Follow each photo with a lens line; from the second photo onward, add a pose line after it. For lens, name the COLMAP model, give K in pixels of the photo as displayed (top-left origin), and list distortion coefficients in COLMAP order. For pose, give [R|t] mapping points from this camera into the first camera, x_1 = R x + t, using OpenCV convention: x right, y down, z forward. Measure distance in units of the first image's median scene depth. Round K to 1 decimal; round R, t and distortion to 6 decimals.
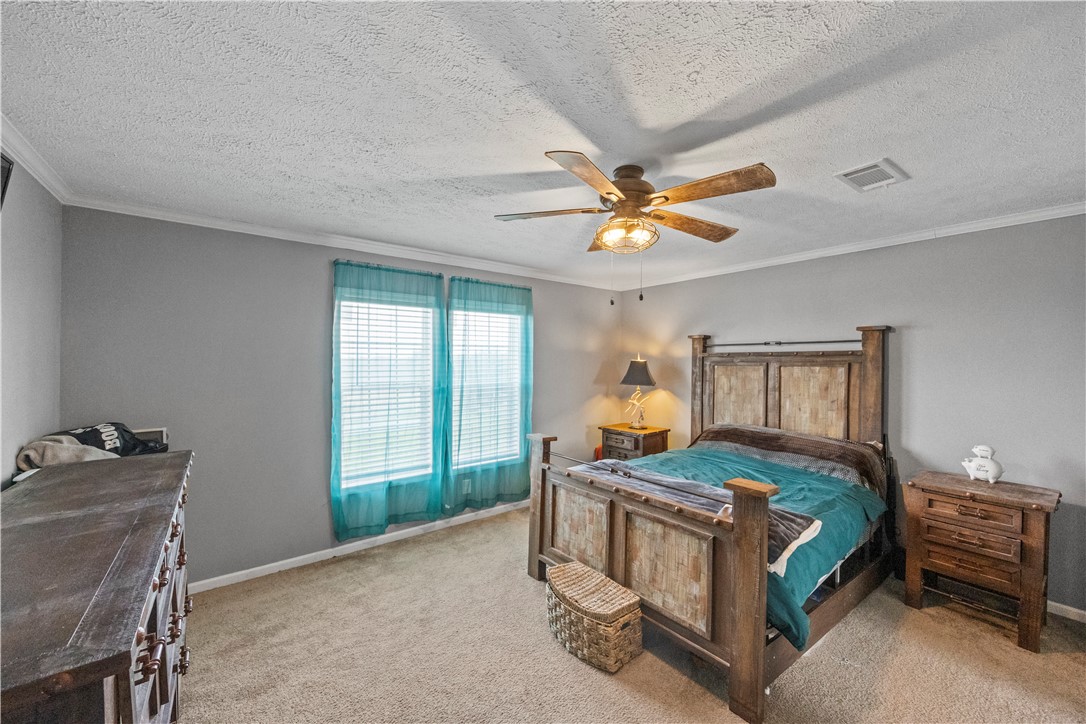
lens RADIAL K [[419.4, 0, 543.8], [0, 419.4, 363.7], [0, 0, 1]] dist [-0.001558, -0.000479]
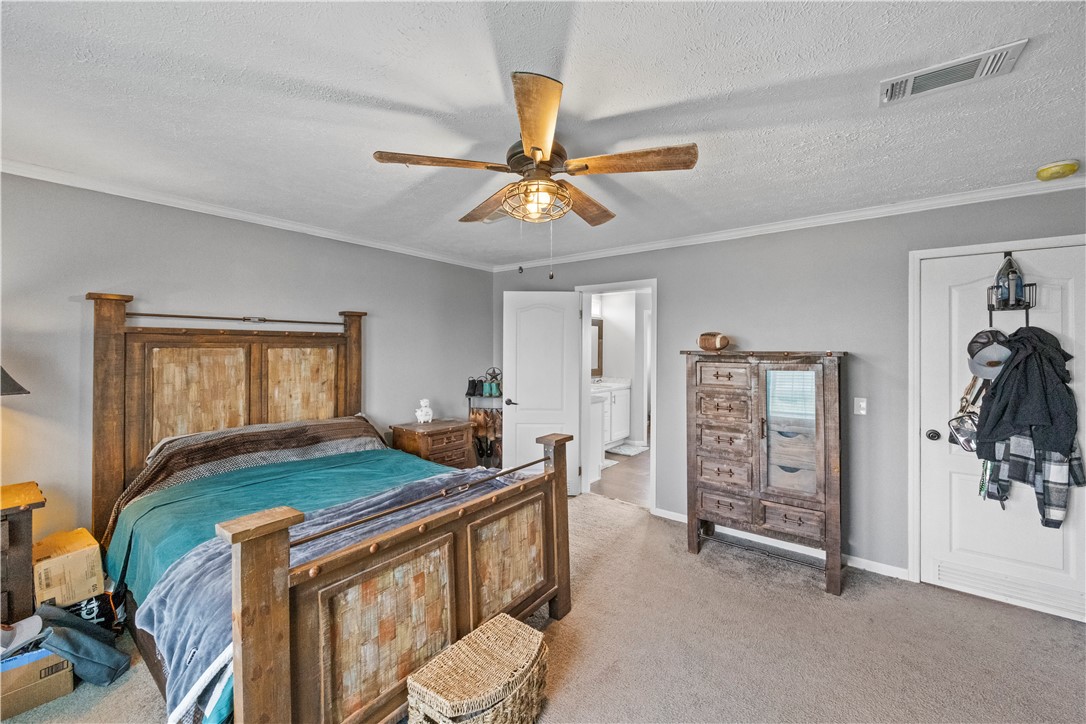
lens RADIAL K [[419.4, 0, 545.7], [0, 419.4, 352.6], [0, 0, 1]] dist [-0.001558, -0.000479]
pose [[-0.247542, -0.011749, 0.968806, -0.390824], [0.003977, 0.999906, 0.013142, 0.006739], [-0.968869, 0.007106, -0.247472, 0.703801]]
